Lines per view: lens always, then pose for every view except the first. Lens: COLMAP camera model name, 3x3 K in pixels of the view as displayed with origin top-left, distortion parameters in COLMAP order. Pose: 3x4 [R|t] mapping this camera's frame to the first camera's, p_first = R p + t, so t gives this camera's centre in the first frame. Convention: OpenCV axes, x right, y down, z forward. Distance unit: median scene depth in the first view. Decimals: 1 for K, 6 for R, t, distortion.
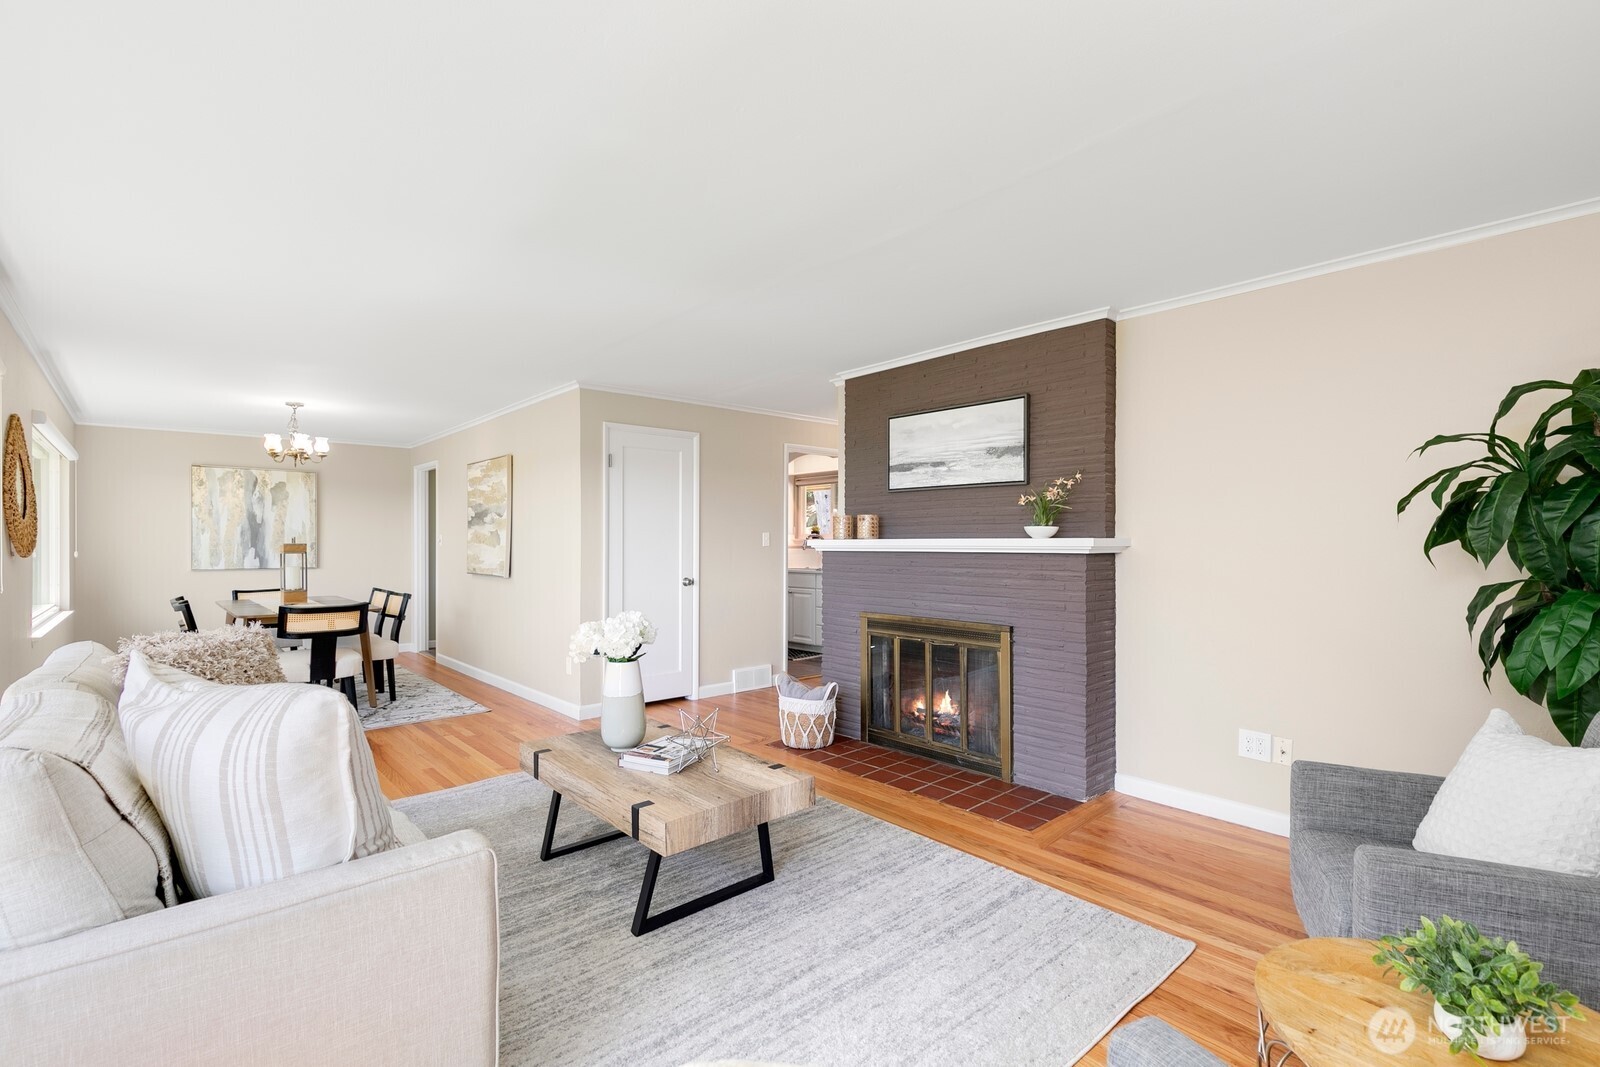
lens RADIAL K [[720.4, 0, 799.8], [0, 720.4, 542.3], [0, 0, 1]] dist [0.032437, -0.023804]
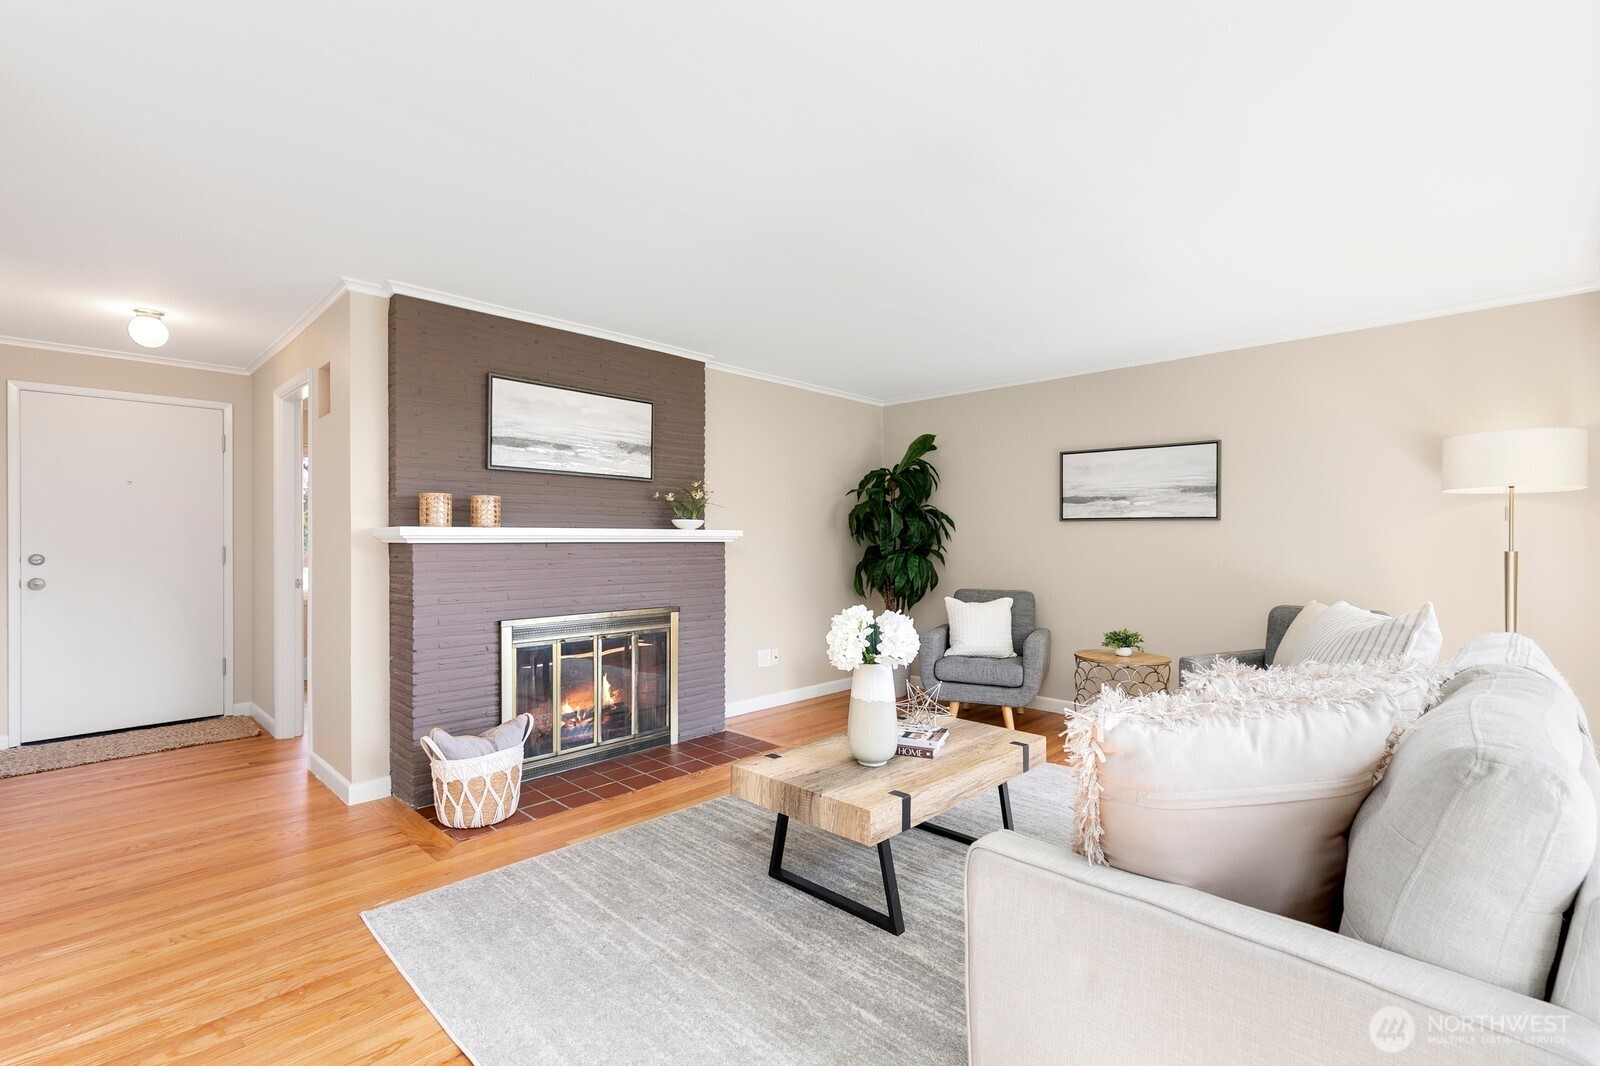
lens RADIAL K [[720.4, 0, 799.8], [0, 720.4, 541.8], [0, 0, 1]] dist [0.032437, -0.023804]
pose [[-0.061311, -0.003665, 0.998112, -0.865842], [0.000989, 0.999993, 0.003733, 0.010056], [-0.998118, 0.001216, -0.061307, 0.885477]]
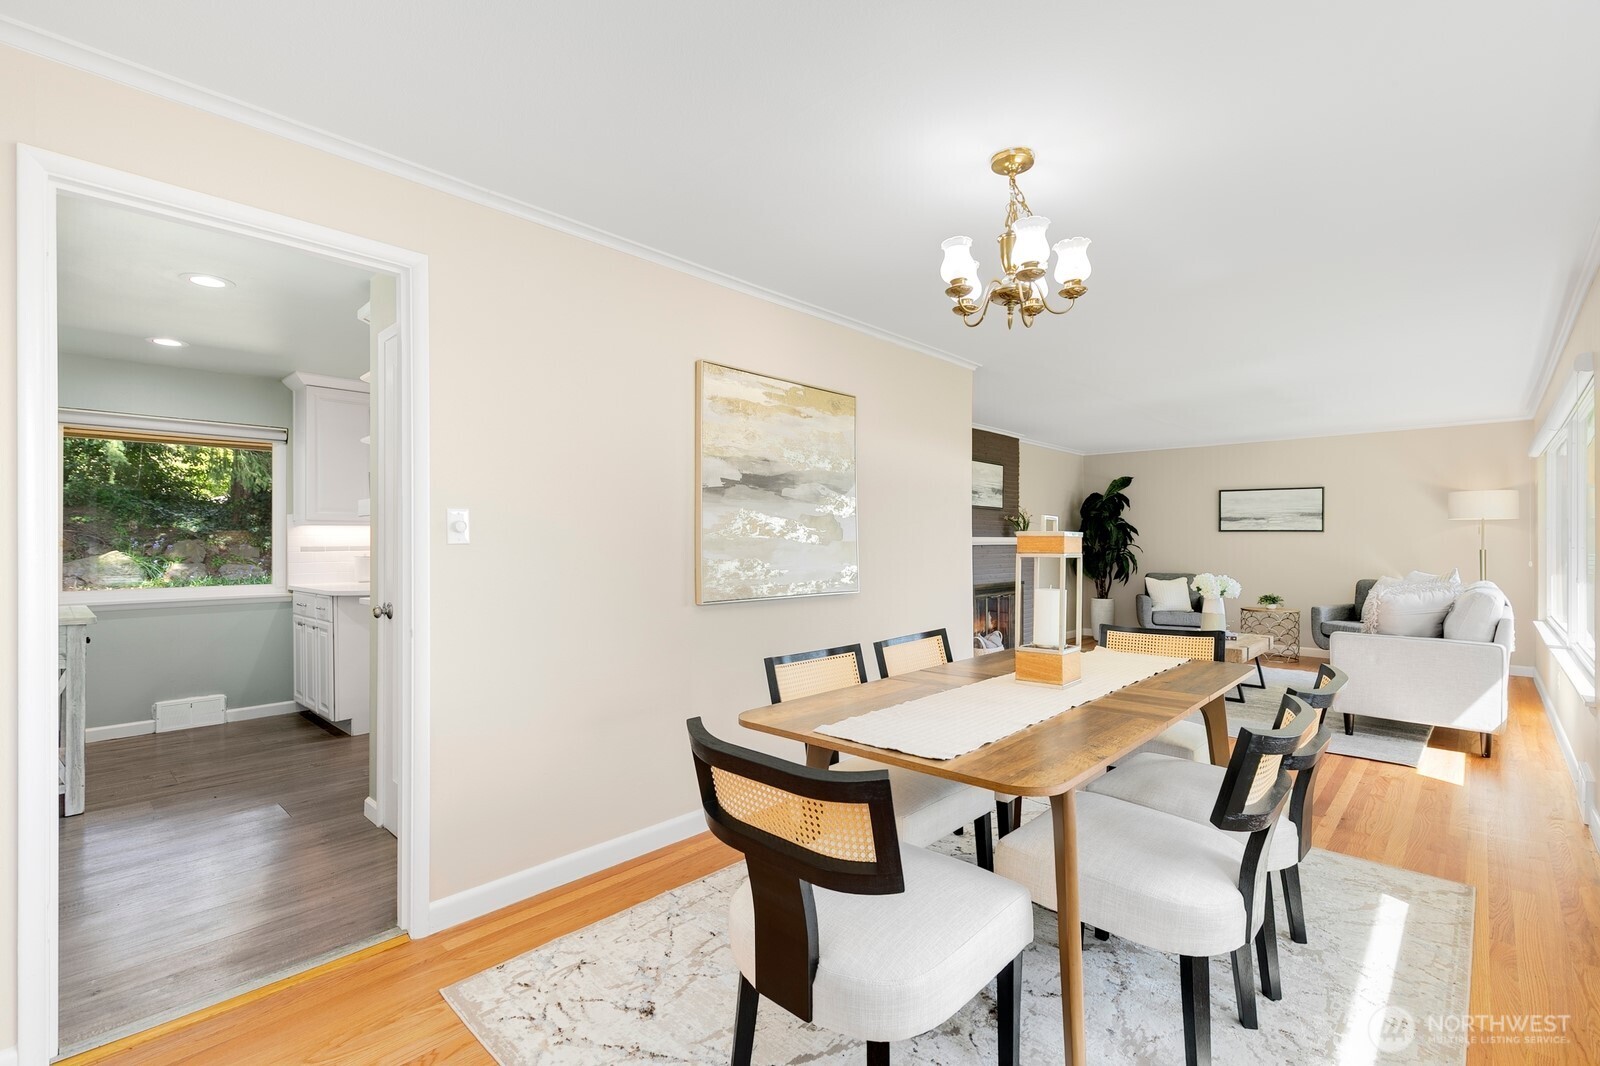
lens RADIAL K [[720.4, 0, 799.8], [0, 720.4, 541.8], [0, 0, 1]] dist [0.032437, -0.023804]
pose [[-0.077155, -0.004417, 0.997009, -1.698461], [-0.000747, 0.999990, 0.004373, -0.000897], [-0.997019, -0.000407, -0.077158, 1.797766]]
